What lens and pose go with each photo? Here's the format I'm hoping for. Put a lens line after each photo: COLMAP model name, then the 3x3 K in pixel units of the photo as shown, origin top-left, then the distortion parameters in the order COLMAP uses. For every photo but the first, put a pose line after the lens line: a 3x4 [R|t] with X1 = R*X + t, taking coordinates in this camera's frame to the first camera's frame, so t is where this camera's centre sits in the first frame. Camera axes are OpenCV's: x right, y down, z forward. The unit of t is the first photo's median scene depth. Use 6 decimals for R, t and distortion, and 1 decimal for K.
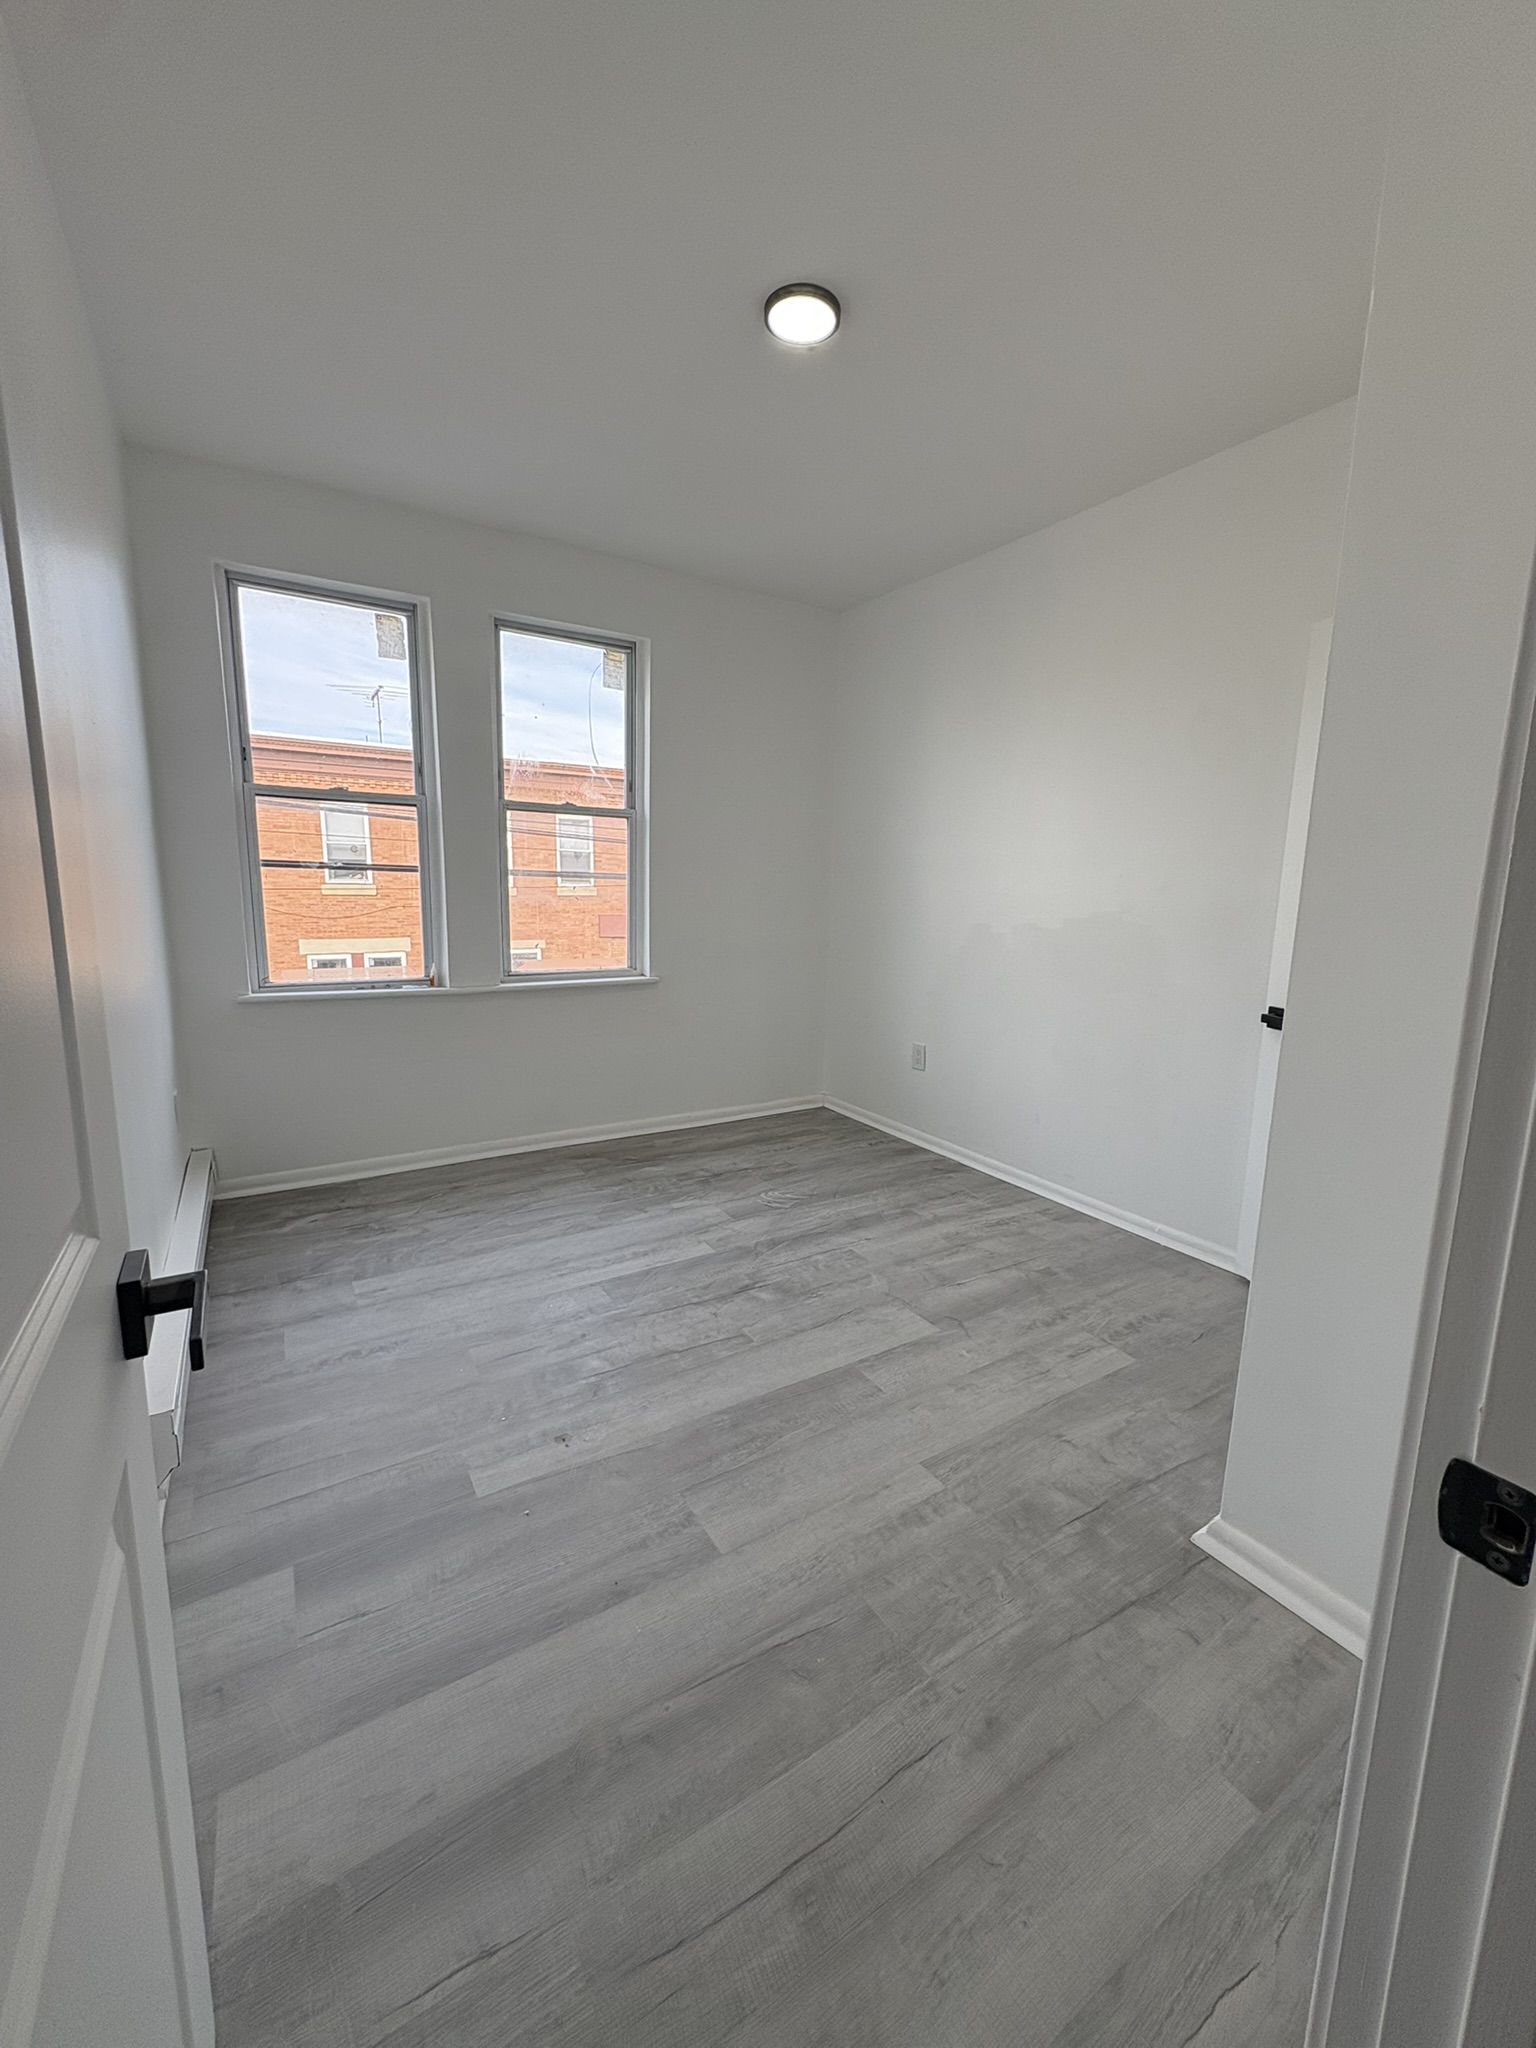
lens RADIAL K [[819.9, 0, 778.8], [0, 819.9, 1034.8], [0, 0, 1]] dist [-0.001938, 0.000032]
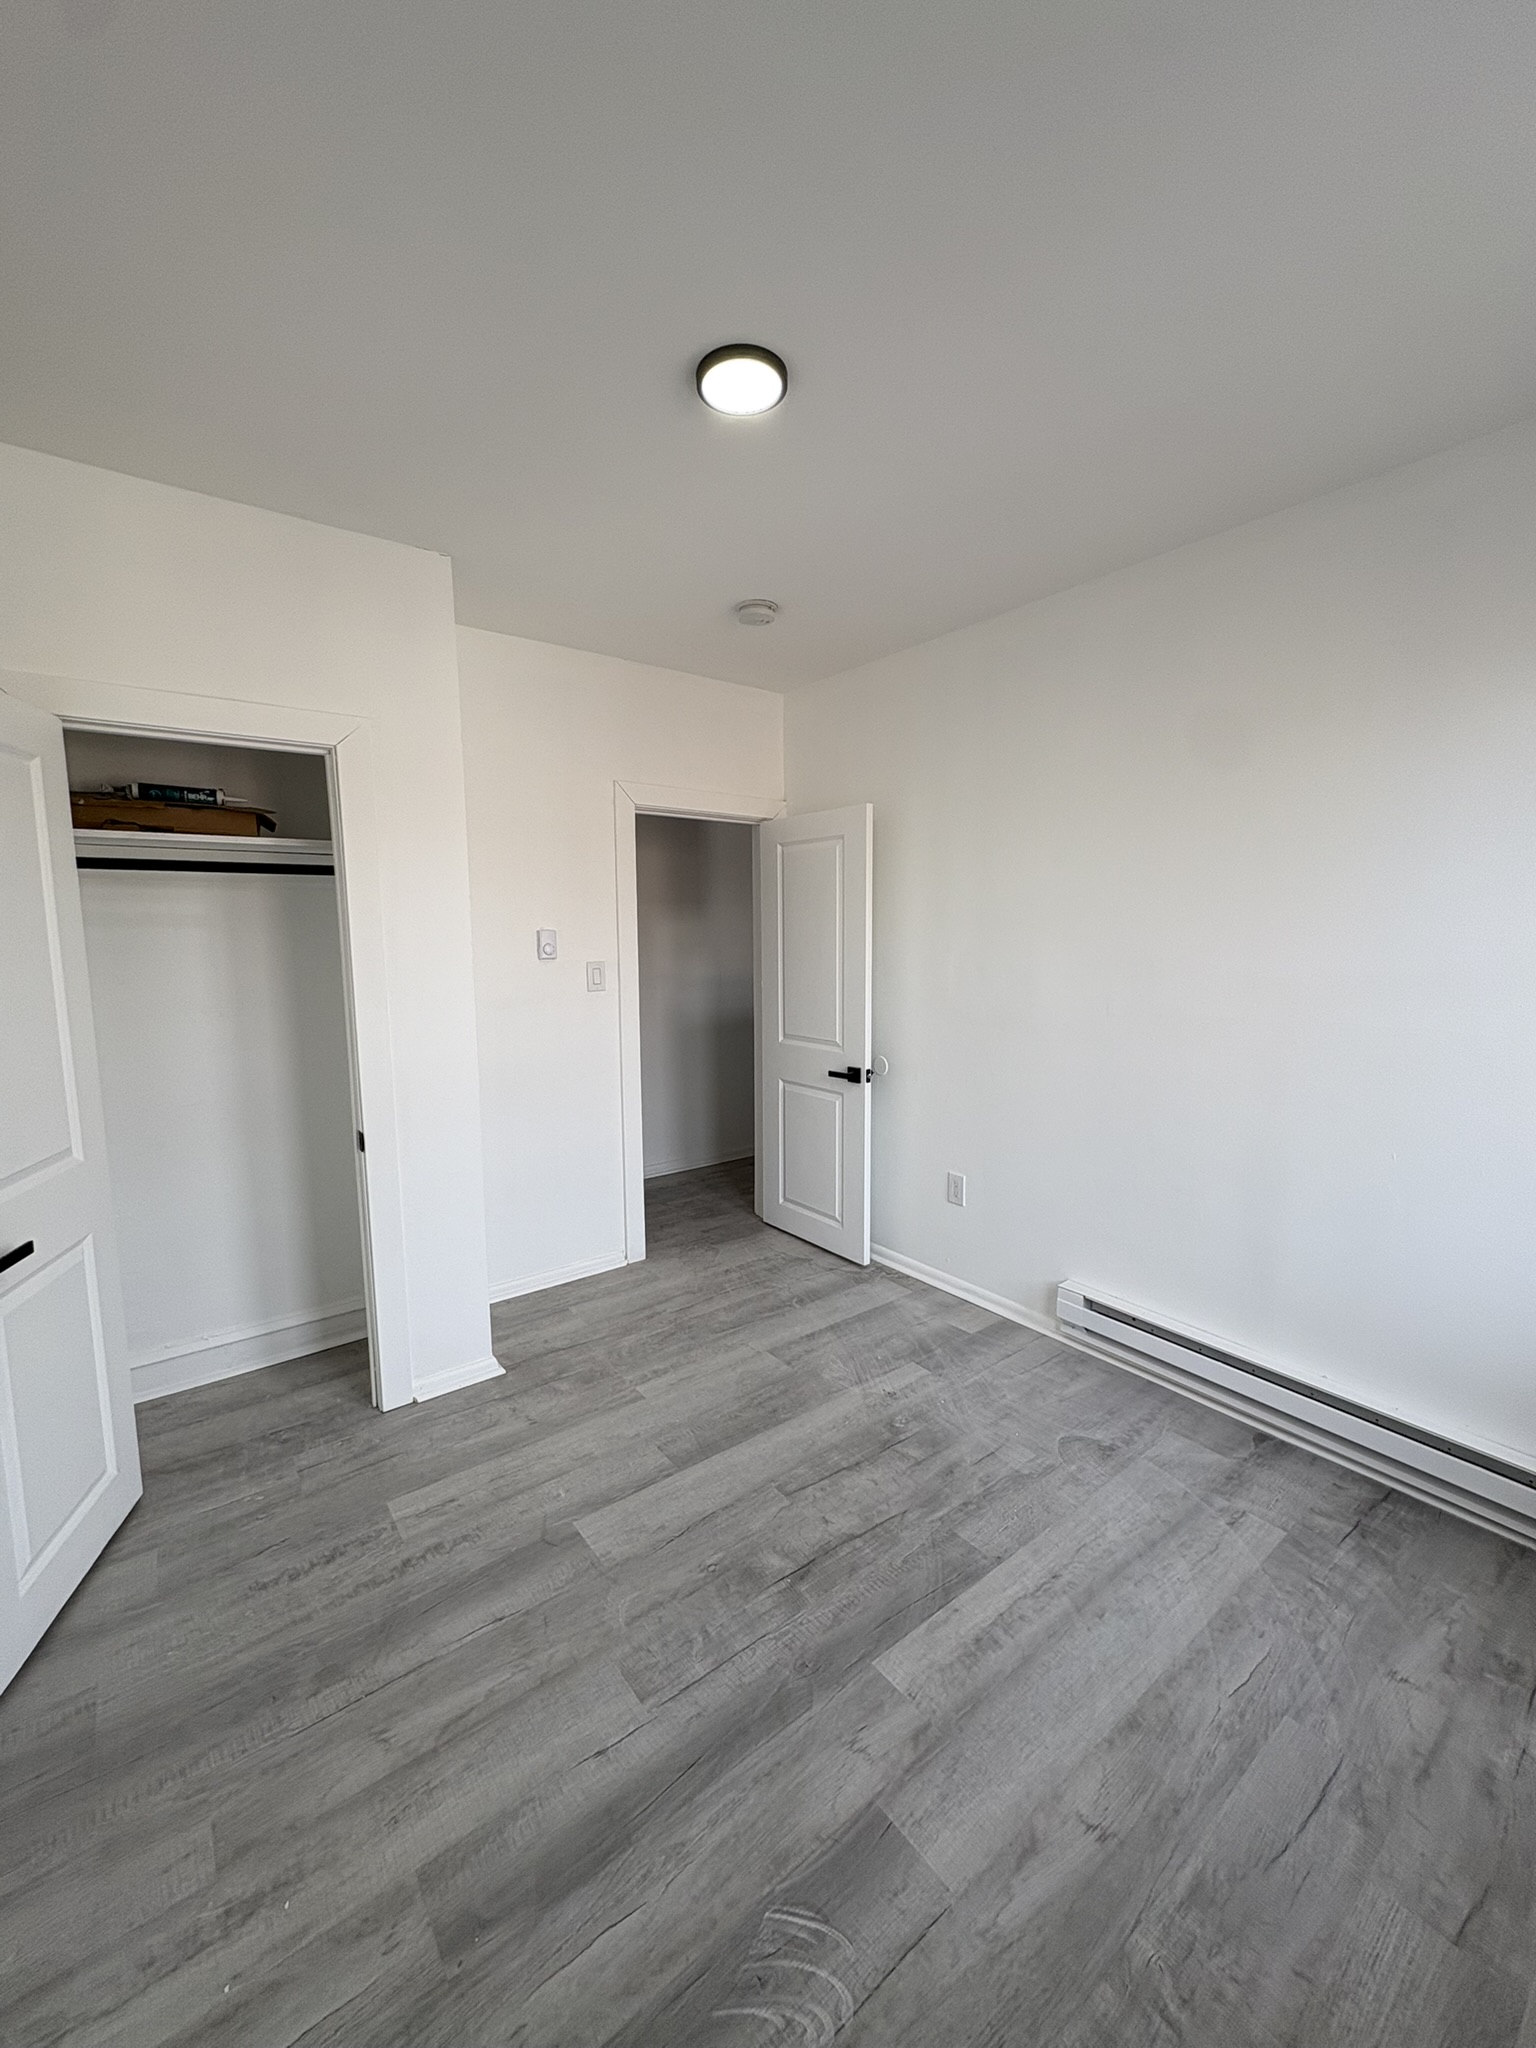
lens RADIAL K [[819.9, 0, 760.7], [0, 819.9, 1024.9], [0, 0, 1]] dist [-0.001938, 0.000032]
pose [[-0.996882, -0.004093, -0.078801, 0.061053], [-0.026085, 0.959603, 0.280145, -0.400511], [0.074471, 0.281327, -0.956718, 1.639217]]
